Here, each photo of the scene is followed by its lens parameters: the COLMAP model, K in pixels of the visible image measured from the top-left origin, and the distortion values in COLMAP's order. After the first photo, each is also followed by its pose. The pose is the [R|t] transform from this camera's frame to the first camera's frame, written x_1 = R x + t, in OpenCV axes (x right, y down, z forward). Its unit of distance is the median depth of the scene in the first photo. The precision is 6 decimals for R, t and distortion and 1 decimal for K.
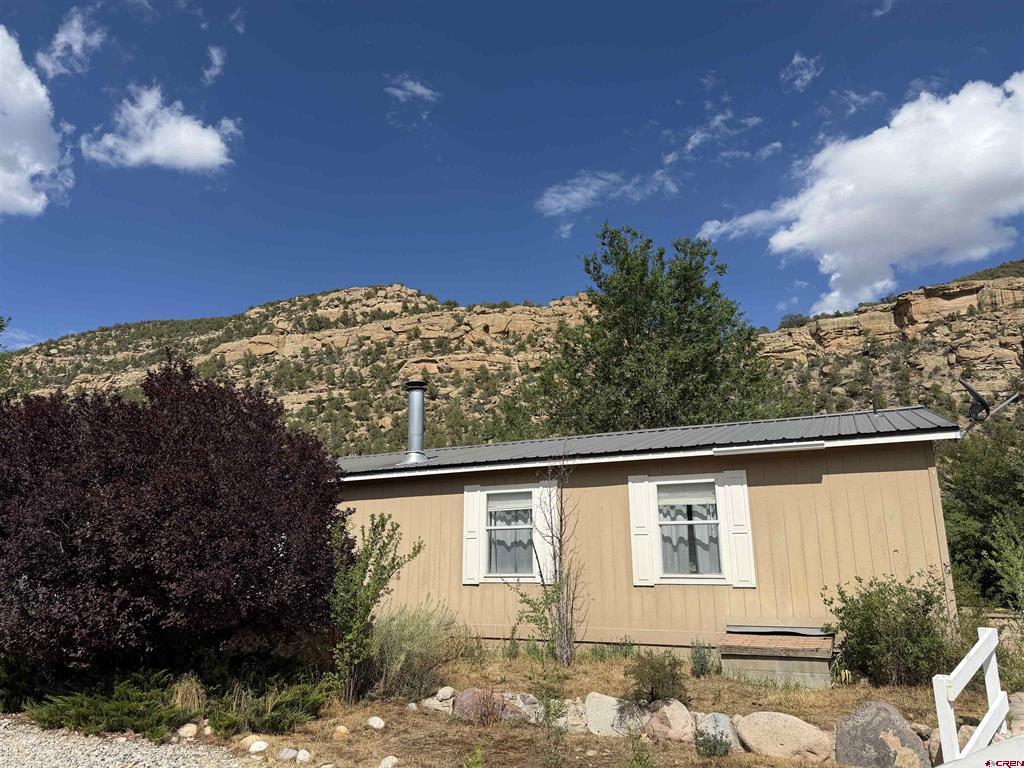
lens RADIAL K [[715.1, 0, 526.4], [0, 715.1, 395.5], [0, 0, 1]] dist [0.086878, -0.094363]
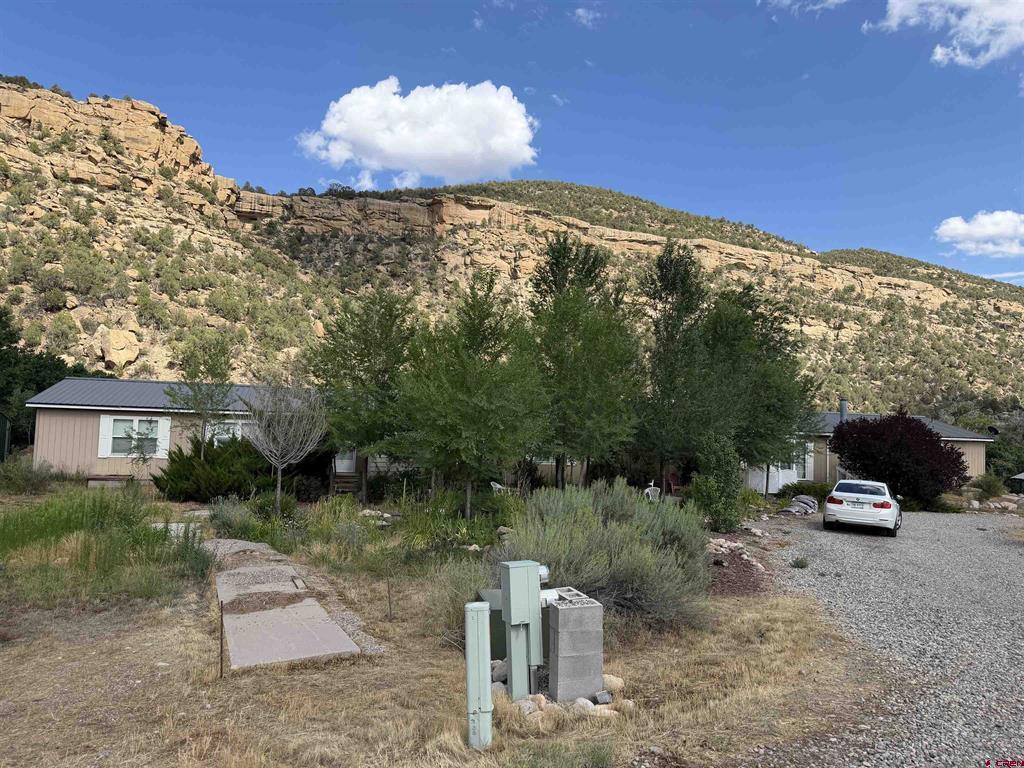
lens RADIAL K [[715.1, 0, 526.4], [0, 715.1, 395.5], [0, 0, 1]] dist [0.086878, -0.094363]
pose [[0.744290, 0.060293, 0.665129, -0.131389], [-0.196176, 0.971719, 0.131440, -0.006768], [-0.638394, -0.228312, 0.735069, -0.011048]]
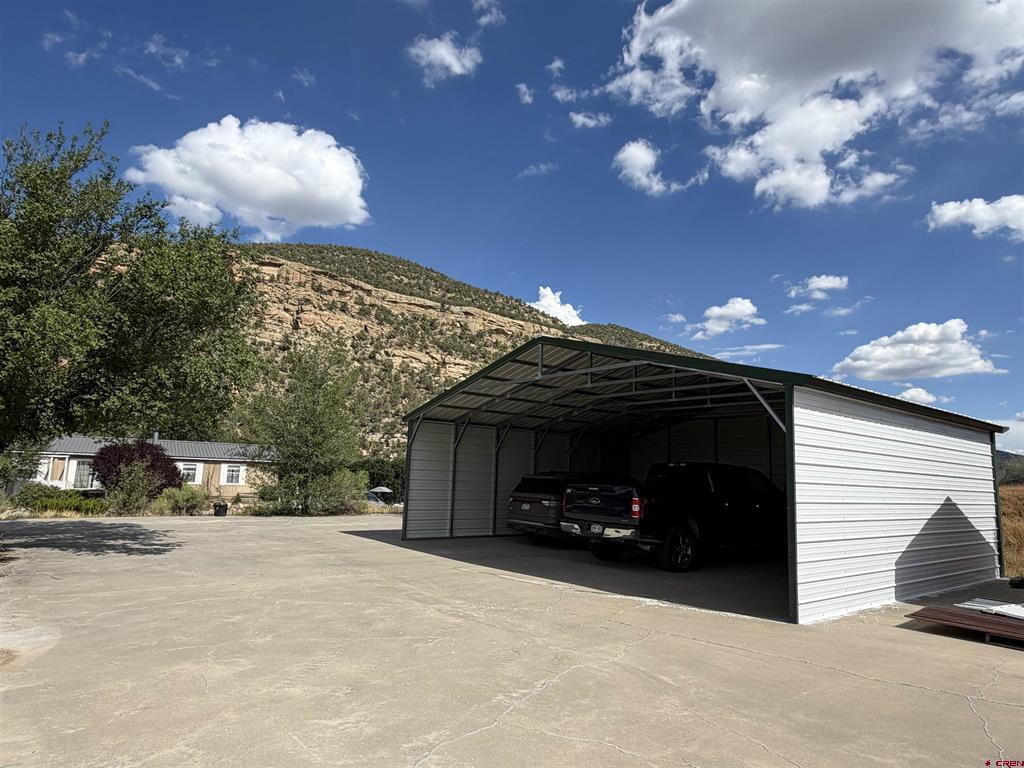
lens RADIAL K [[628.3, 0, 530.8], [0, 628.3, 383.9], [0, 0, 1]] dist [-0.001161, -0.000319]
pose [[0.542160, 0.143620, 0.827911, -0.083658], [-0.243441, 0.969875, -0.008828, -0.031480], [-0.804238, -0.196761, 0.560790, -0.105416]]
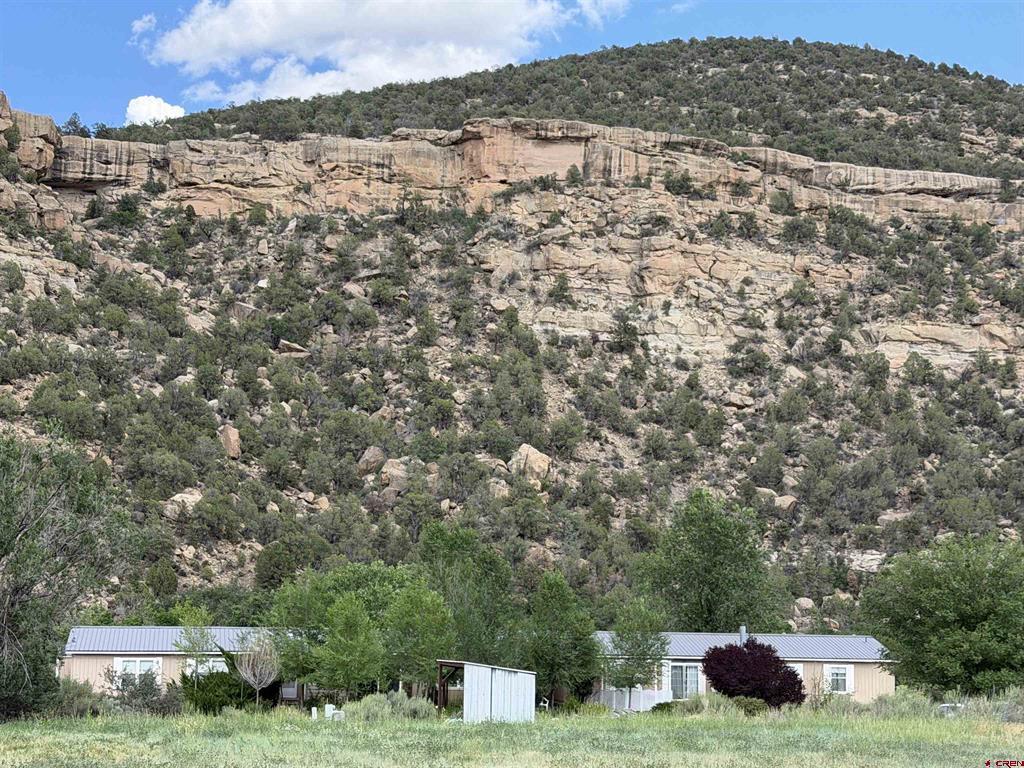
lens RADIAL K [[1886.7, 0, 512.0], [0, 1886.7, 384.0], [0, 0, 1]] dist [0.155049, 0.298427]
pose [[0.822671, 0.086536, 0.561893, -0.242197], [-0.156690, 0.984580, 0.077778, -0.064338], [-0.546498, -0.152029, 0.823545, -0.210352]]
